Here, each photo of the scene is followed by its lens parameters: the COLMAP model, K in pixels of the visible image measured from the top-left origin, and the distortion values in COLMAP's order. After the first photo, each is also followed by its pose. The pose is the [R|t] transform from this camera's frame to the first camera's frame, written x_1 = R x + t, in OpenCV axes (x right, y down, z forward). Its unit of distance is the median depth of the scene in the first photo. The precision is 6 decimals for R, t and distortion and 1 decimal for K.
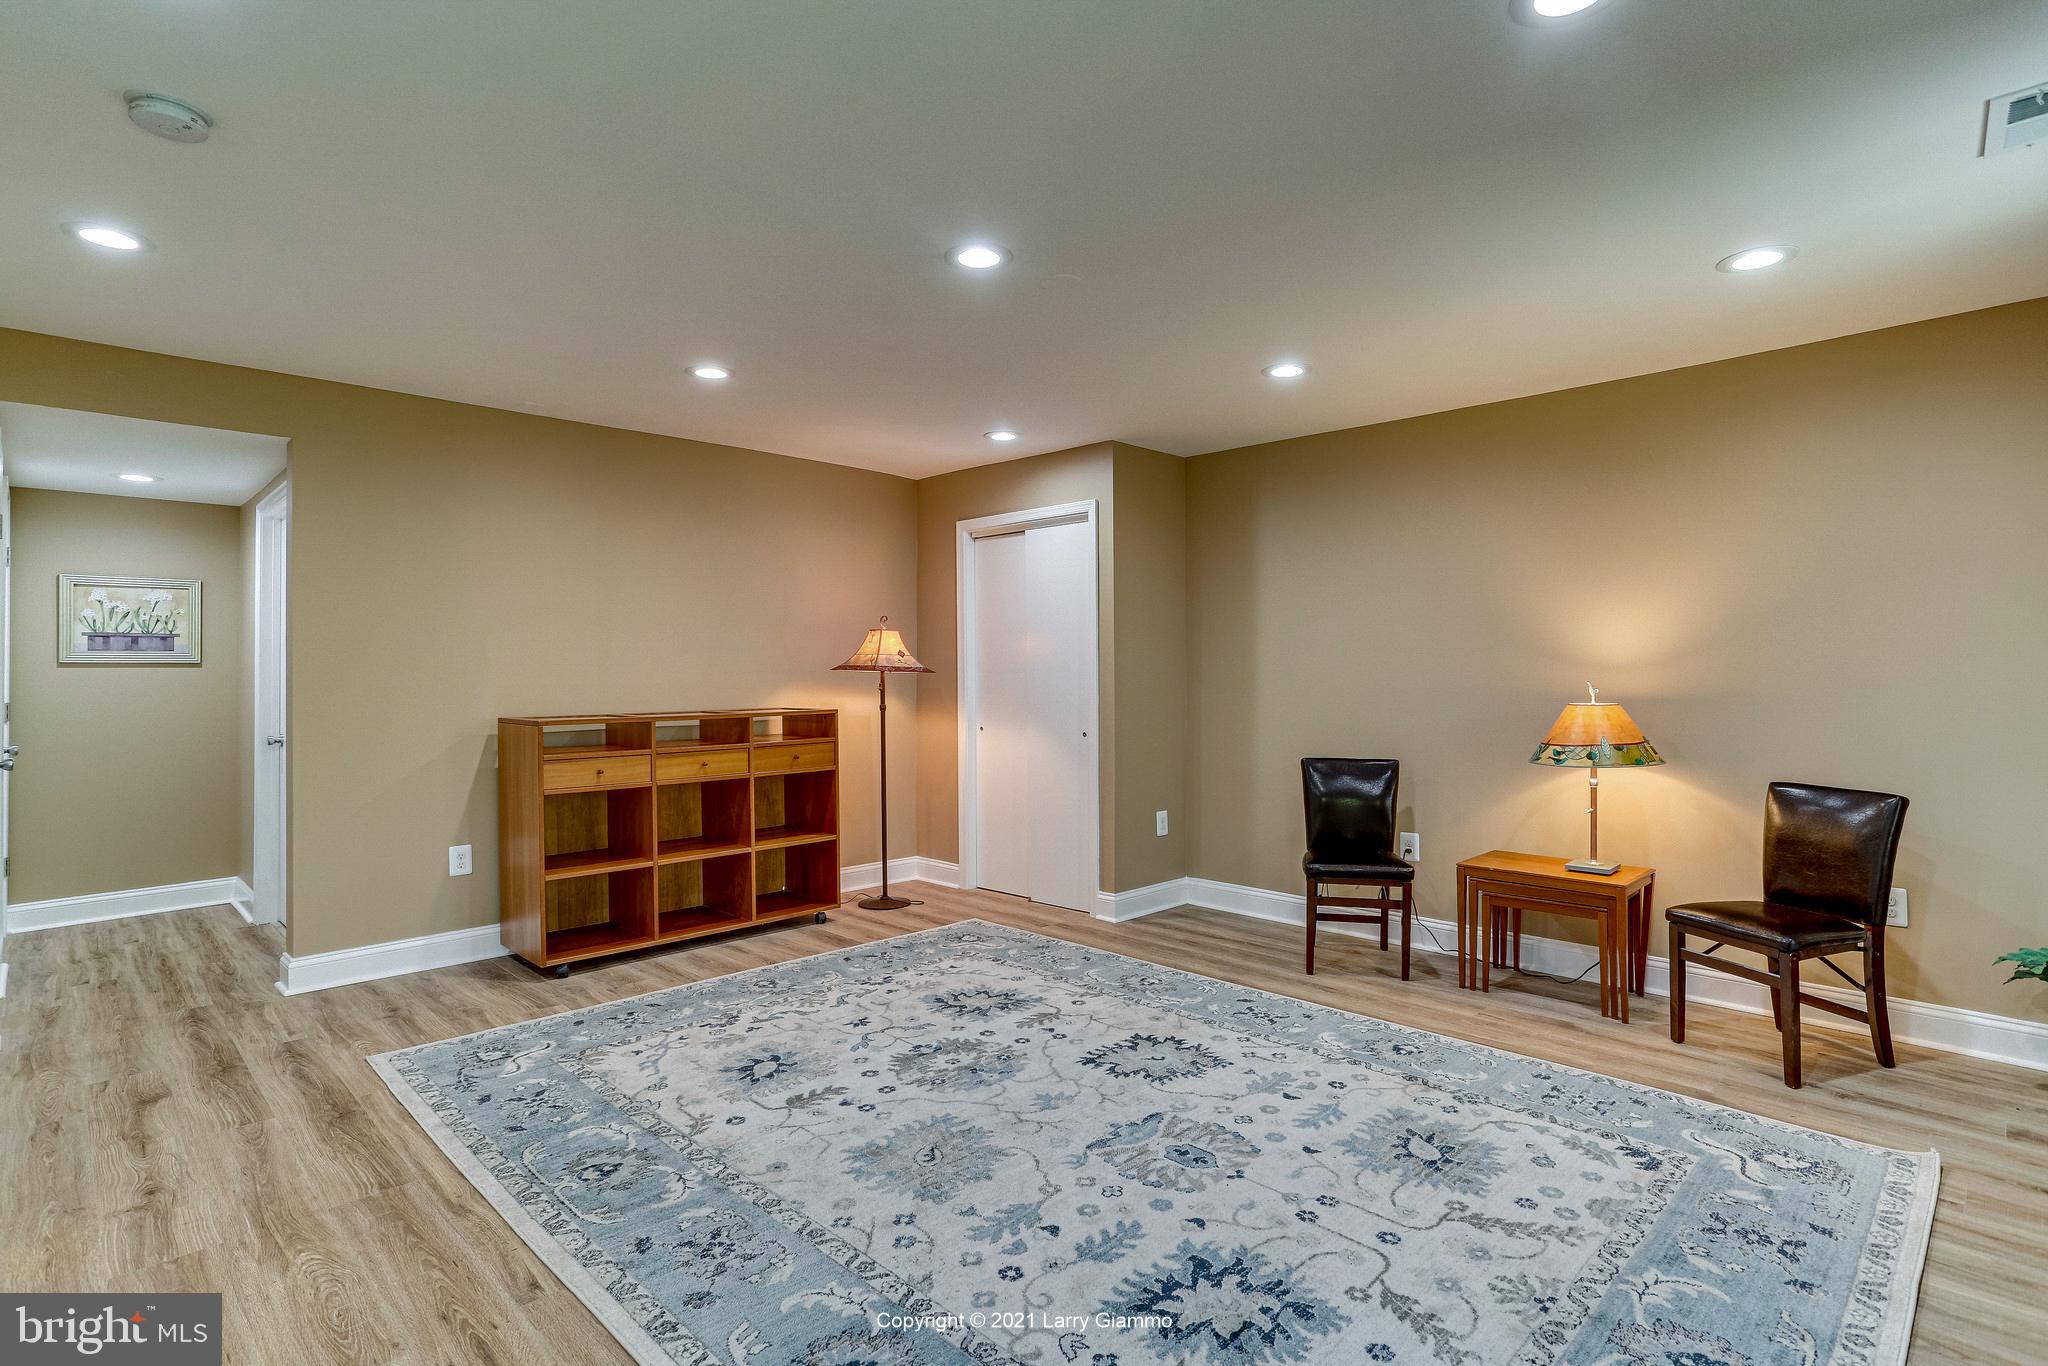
lens RADIAL K [[997.6, 0, 1010.0], [0, 997.6, 683.0], [0, 0, 1]] dist [-0.040956, 0.024655]
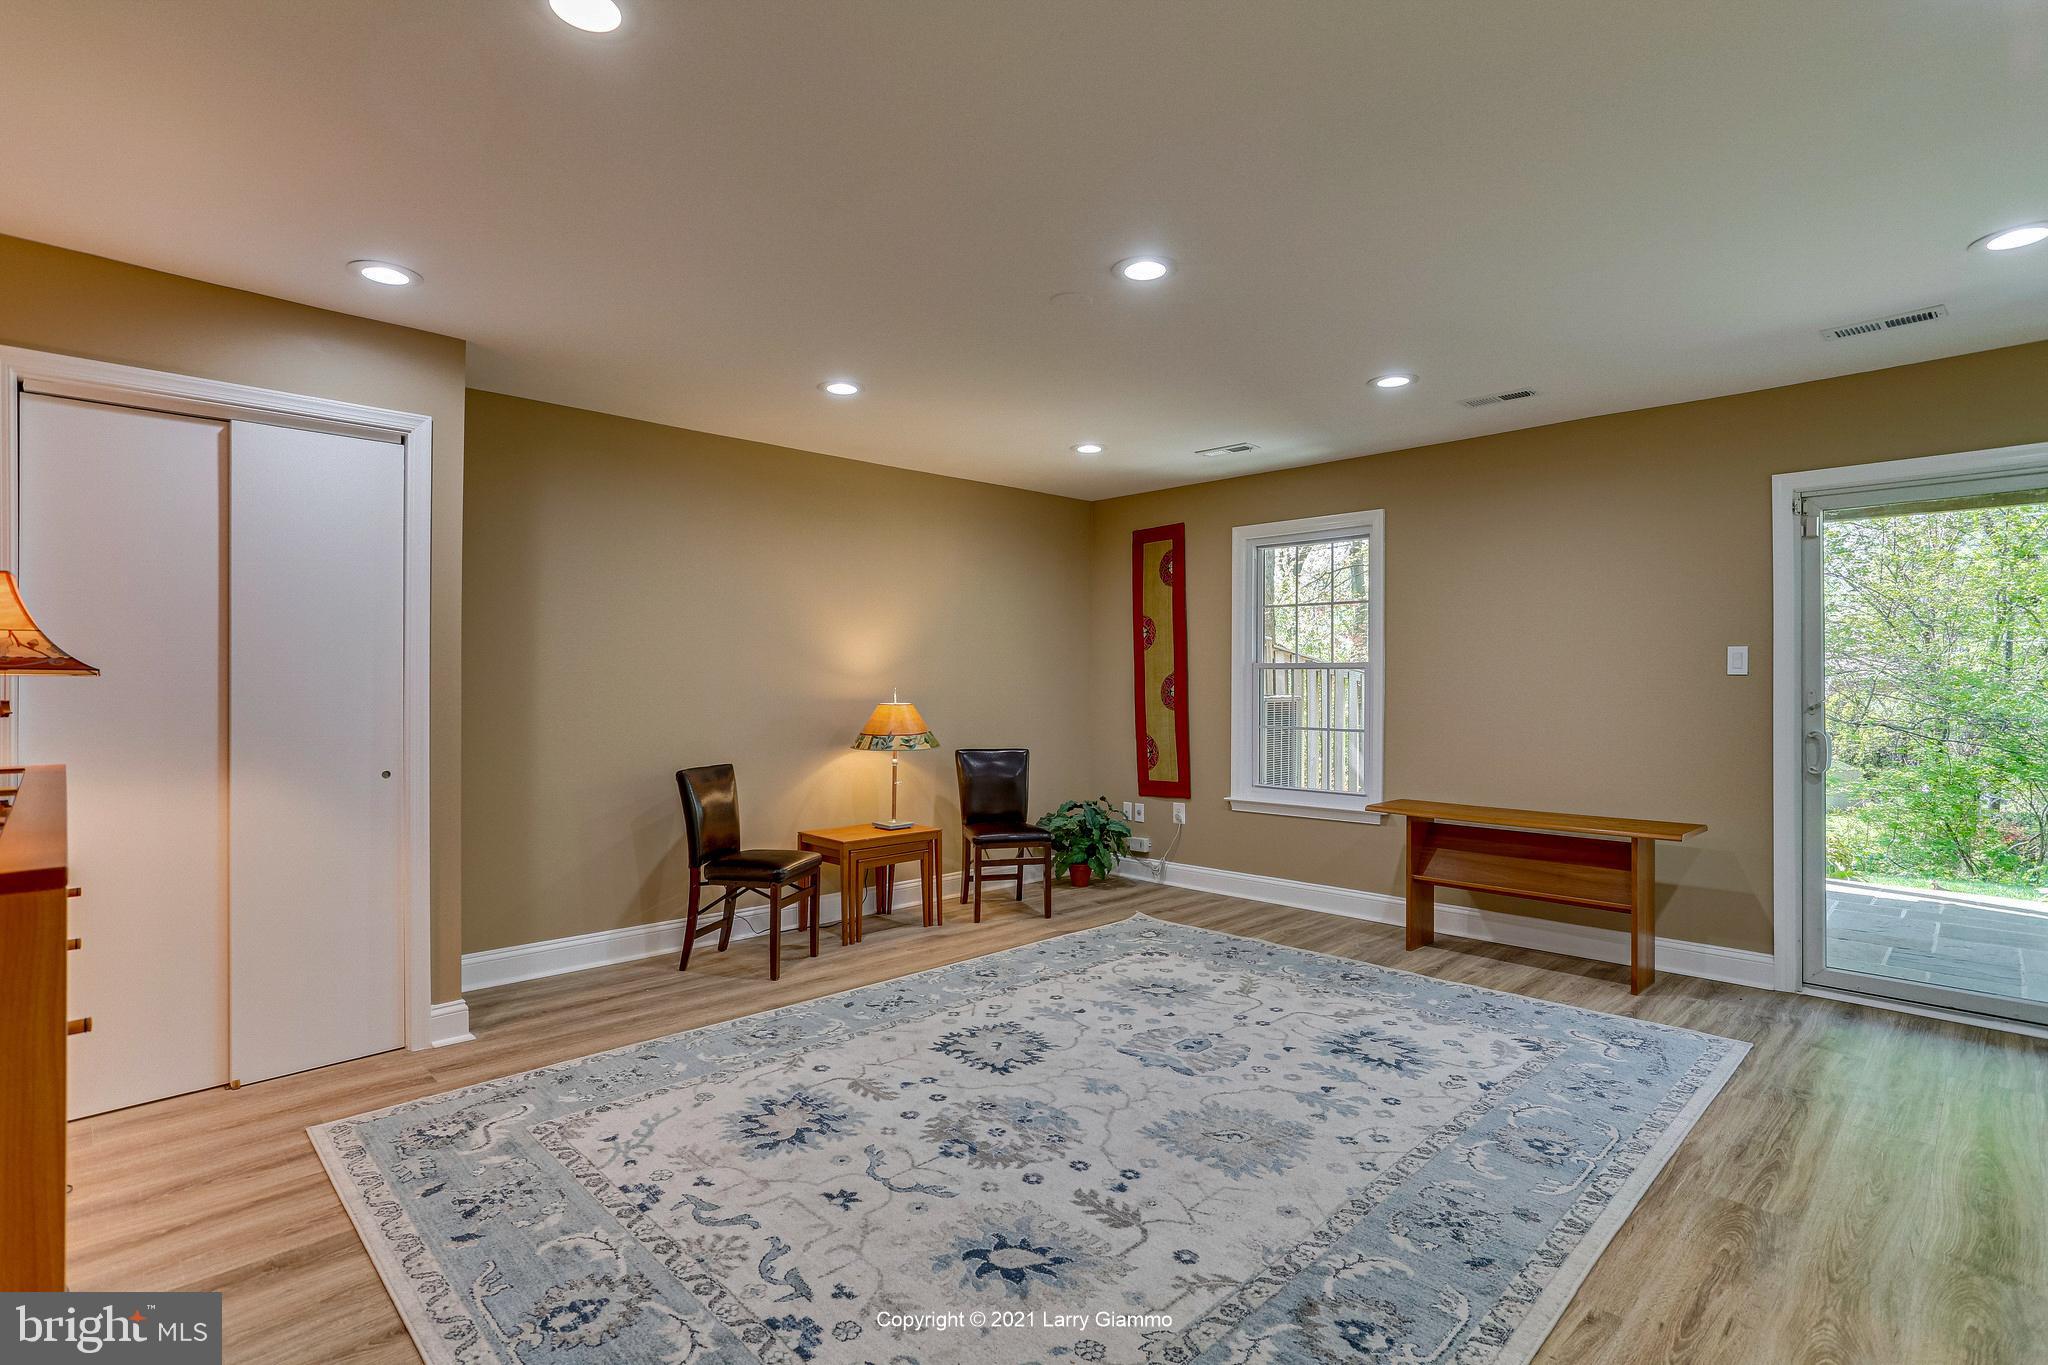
lens RADIAL K [[997.6, 0, 1009.5], [0, 997.6, 671.6], [0, 0, 1]] dist [-0.040956, 0.024655]
pose [[0.005373, 0.013781, 0.999891, -1.103904], [0.006825, 0.999881, -0.013817, -0.003825], [-0.999962, 0.006899, 0.005279, 1.185711]]
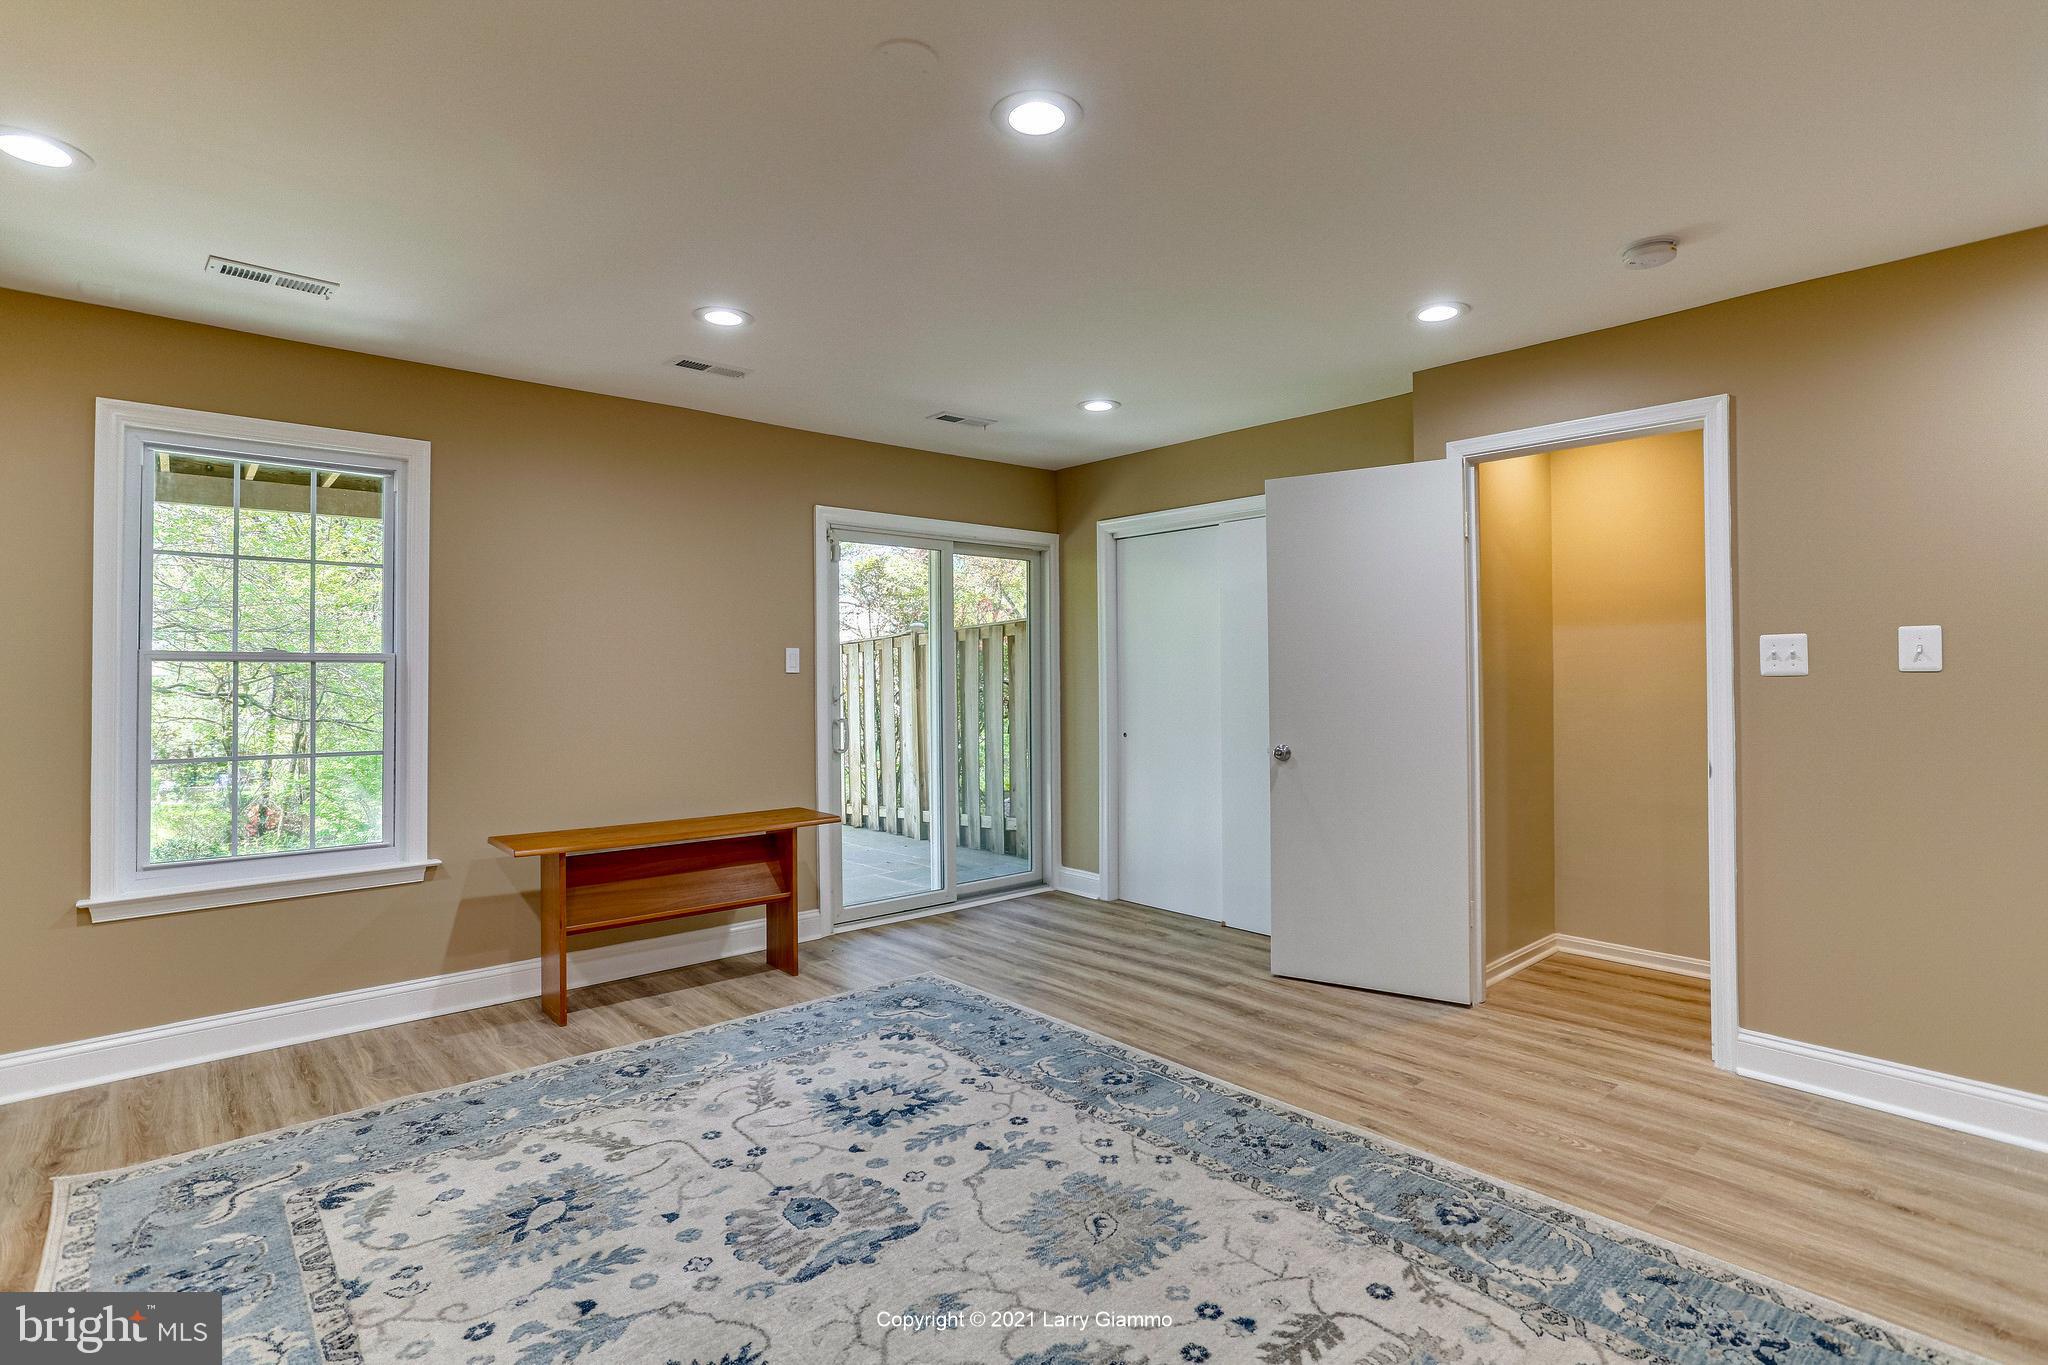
lens RADIAL K [[997.6, 0, 1023.4], [0, 997.6, 663.8], [0, 0, 1]] dist [-0.040956, 0.024655]
pose [[-0.998969, 0.008279, 0.044639, -0.054678], [0.008042, 0.999953, -0.005465, -0.016119], [-0.044682, -0.005100, -0.998988, 1.818137]]
